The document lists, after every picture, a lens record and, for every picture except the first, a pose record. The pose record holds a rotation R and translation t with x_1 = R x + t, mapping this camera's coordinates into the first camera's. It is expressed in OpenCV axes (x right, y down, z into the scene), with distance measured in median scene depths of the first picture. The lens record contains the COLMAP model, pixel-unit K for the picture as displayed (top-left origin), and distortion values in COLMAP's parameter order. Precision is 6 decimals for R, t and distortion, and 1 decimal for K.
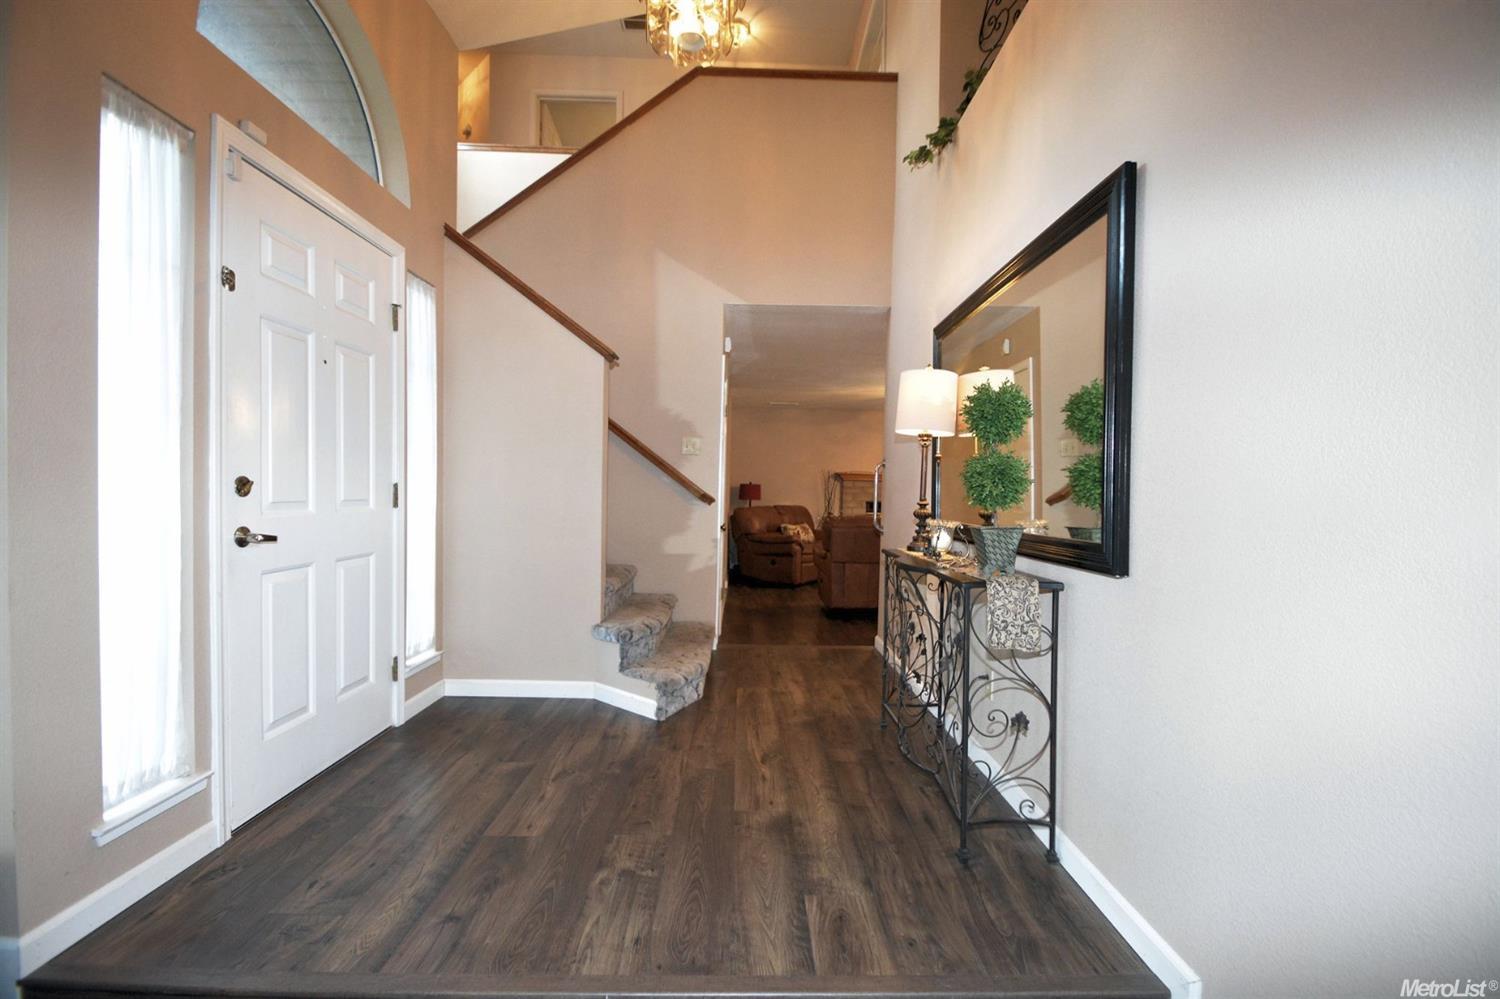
lens RADIAL K [[657.3, 0, 753.0], [0, 657.3, 507.9], [0, 0, 1]] dist [0.007822, -0.012728]
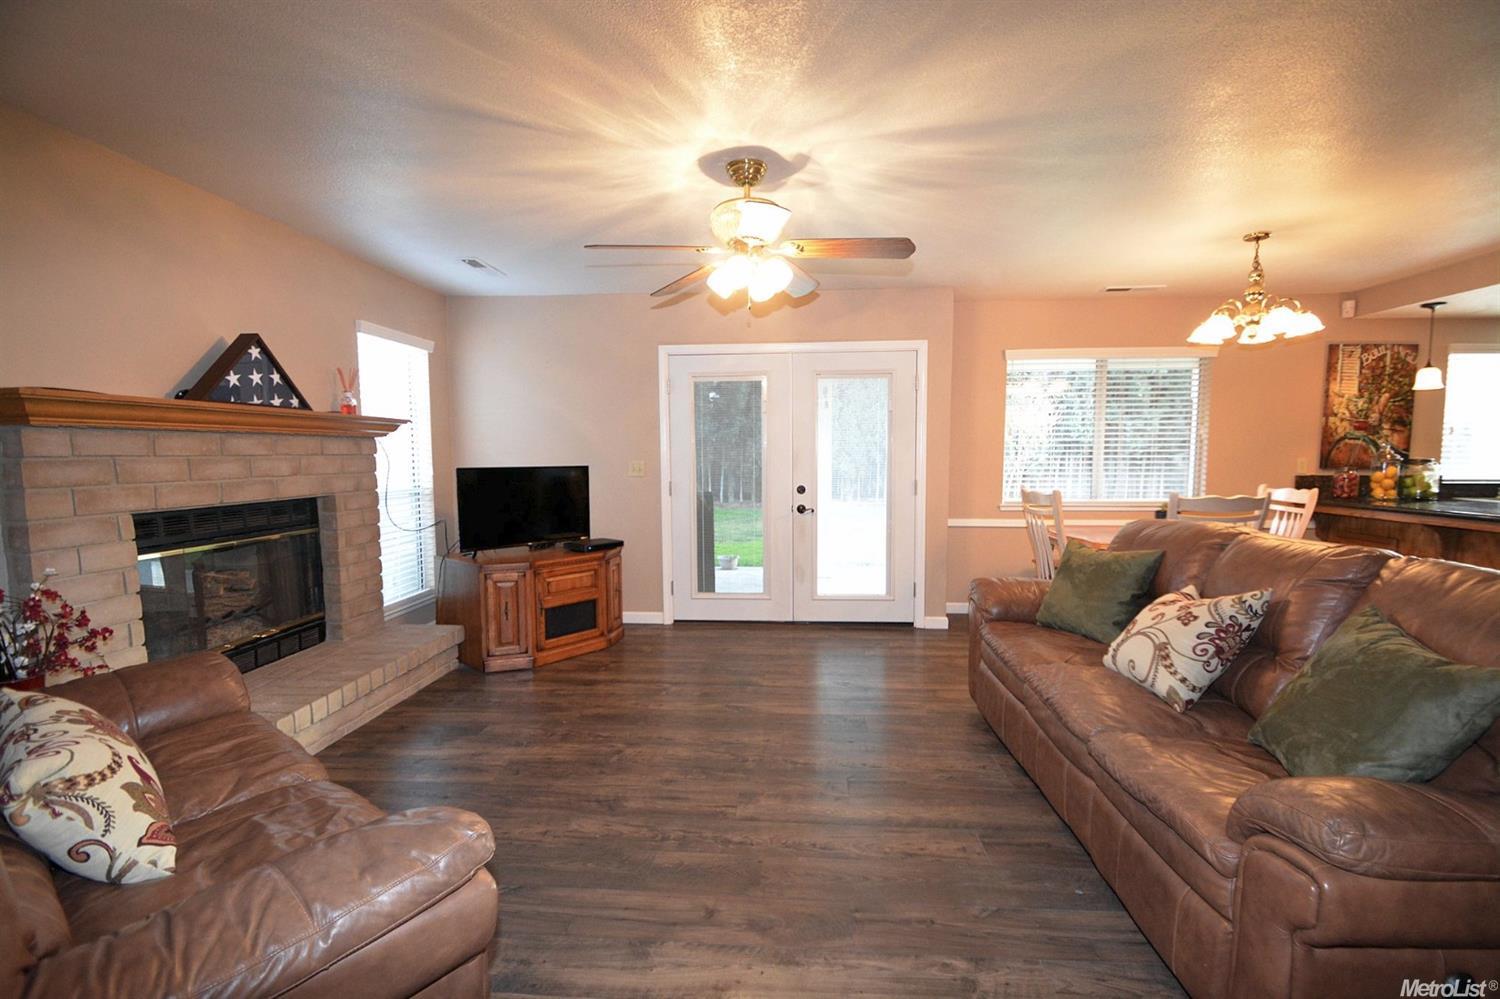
lens RADIAL K [[655.5, 0, 753.0], [0, 655.5, 508.5], [0, 0, 1]] dist [0.016692, -0.017839]
pose [[0.090337, -0.105130, 0.990347, -0.253721], [0.031775, 0.994211, 0.102641, -0.142643], [-0.995404, 0.022196, 0.093154, 3.562349]]
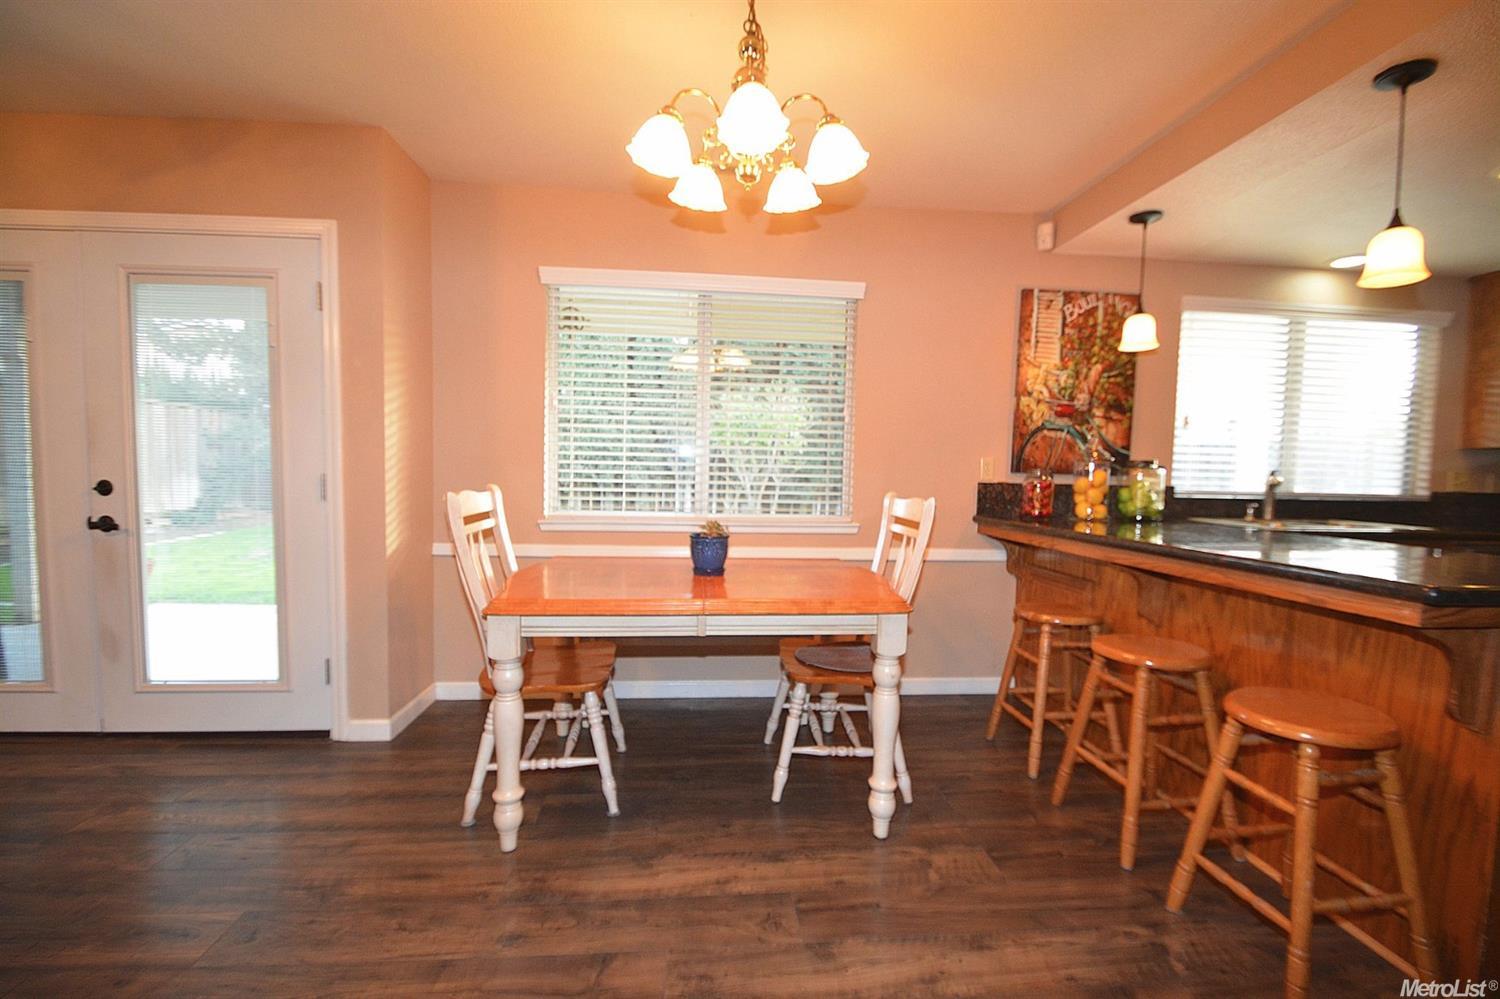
lens RADIAL K [[655.5, 0, 753.0], [0, 655.5, 508.5], [0, 0, 1]] dist [0.016692, -0.017839]
pose [[-0.070237, -0.082077, 0.994148, 0.735301], [0.003292, 0.996585, 0.082511, -0.025284], [-0.997525, 0.009068, -0.069726, 2.485077]]
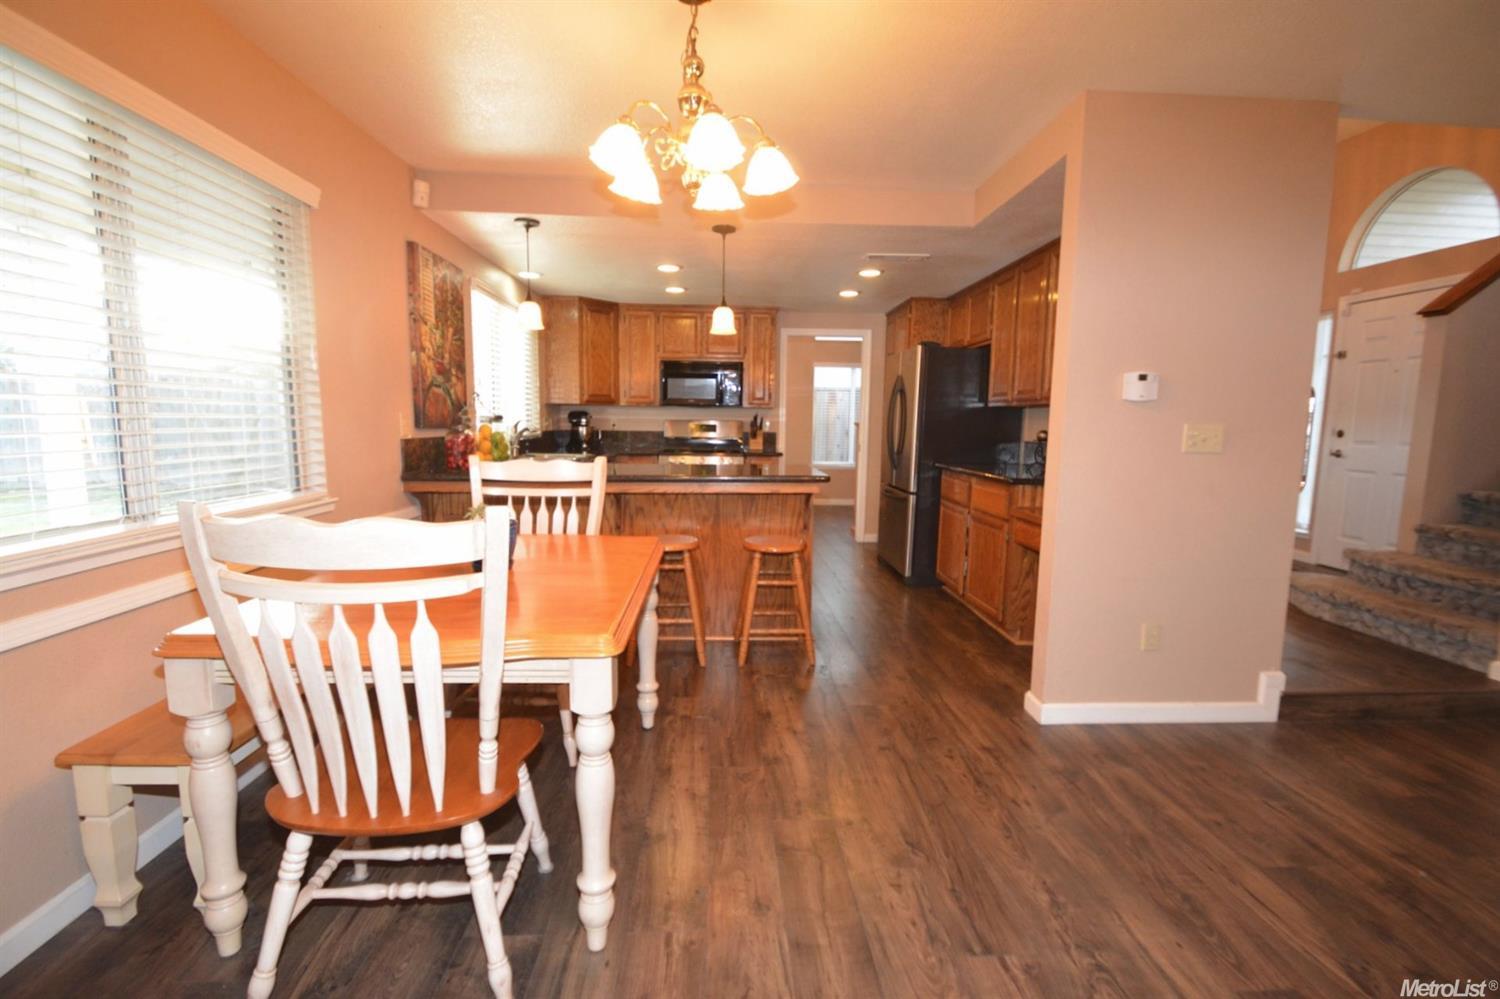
lens RADIAL K [[682.9, 0, 755.6], [0, 682.9, 509.2], [0, 0, 1]] dist [0.002588, -0.014503]
pose [[-0.998961, -0.030108, -0.034203, 1.517834], [-0.035037, 0.987430, 0.154125, -0.068098], [0.029132, 0.155164, -0.987459, 3.451232]]
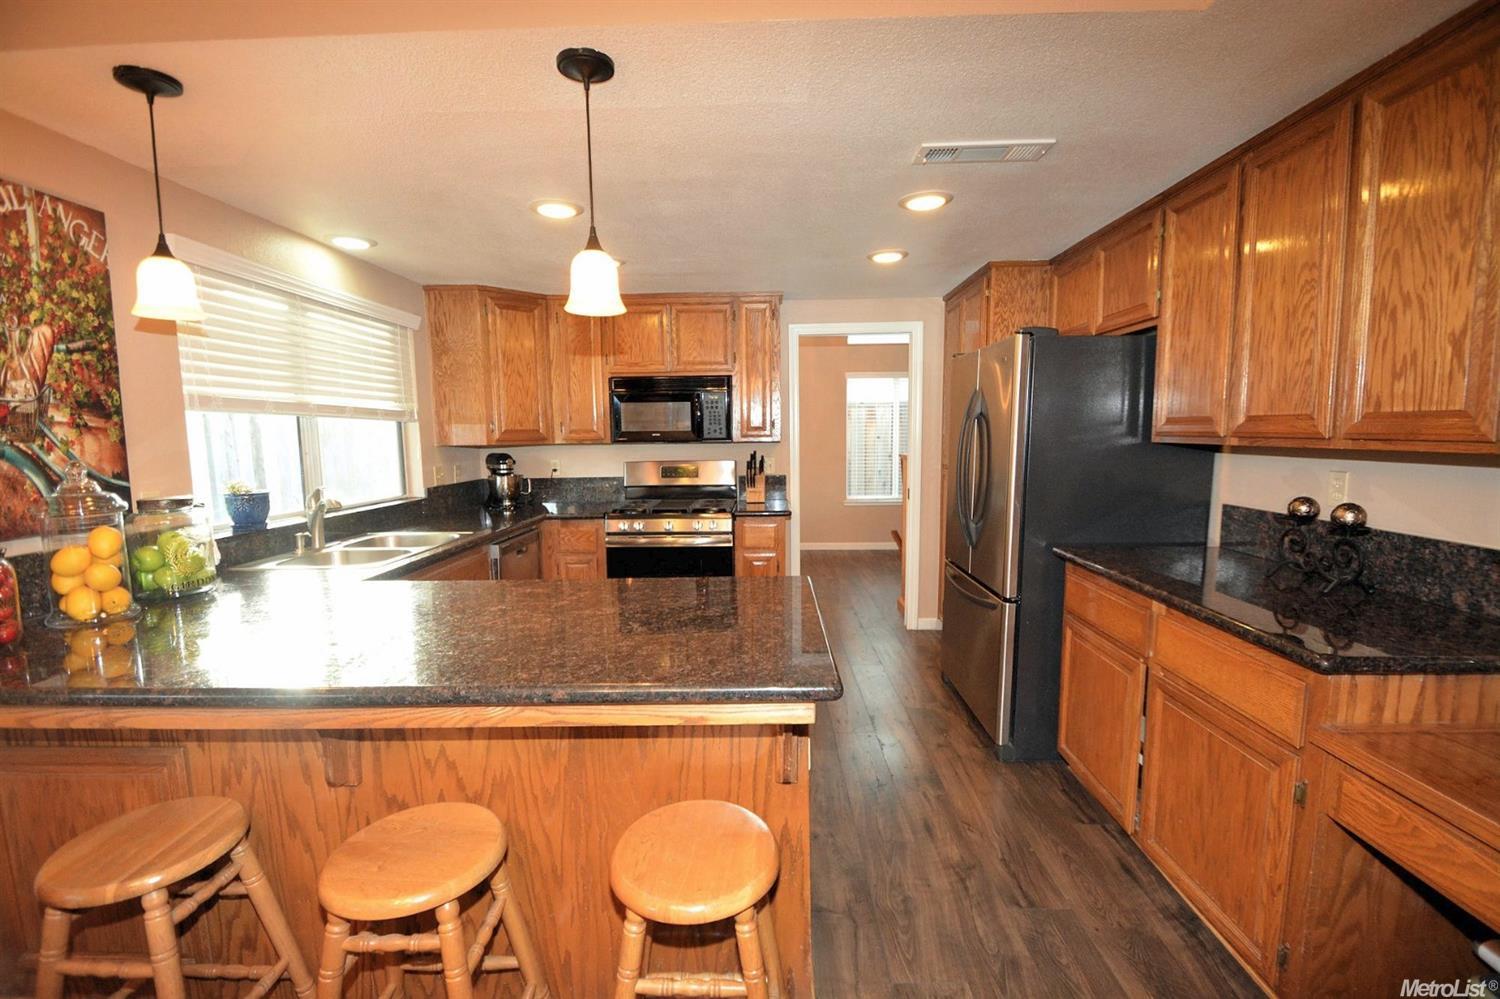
lens RADIAL K [[657.3, 0, 753.0], [0, 657.3, 507.9], [0, 0, 1]] dist [0.007822, -0.012728]
pose [[-0.999086, -0.012420, 0.040897, 1.339111], [-0.006457, 0.989726, 0.142833, -0.132074], [-0.042251, 0.142438, -0.988902, 2.359696]]
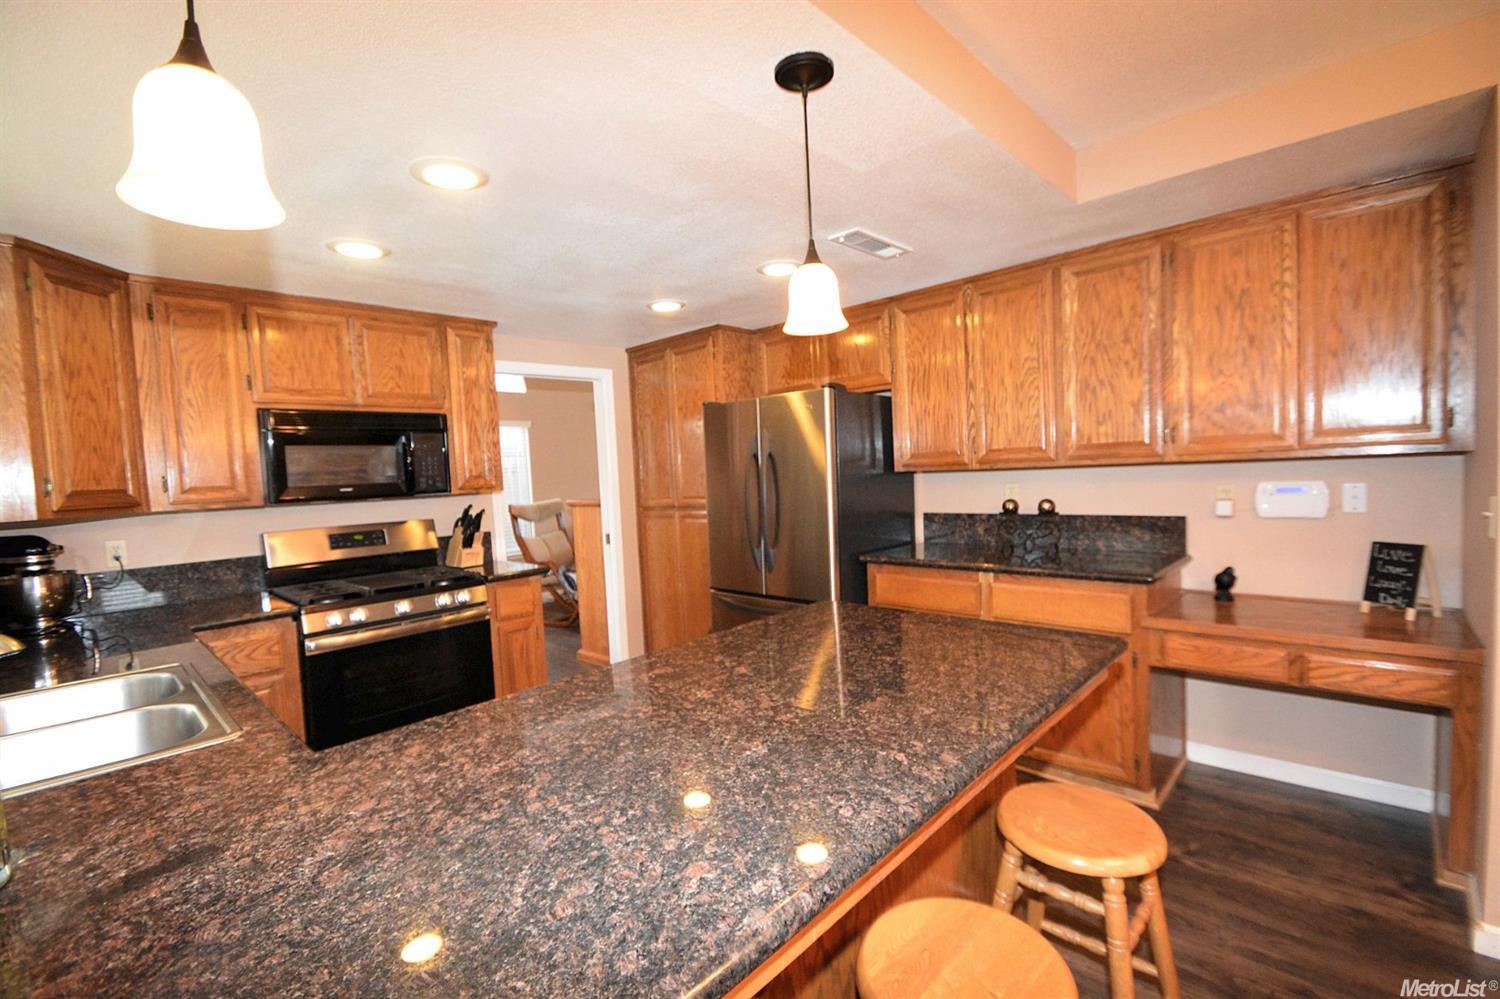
lens RADIAL K [[657.3, 0, 753.0], [0, 657.3, 507.9], [0, 0, 1]] dist [0.007822, -0.012728]
pose [[-0.701468, 0.055876, -0.710508, 2.113516], [0.015924, 0.997902, 0.062756, -0.102061], [0.712523, 0.032707, -0.700886, 2.032373]]
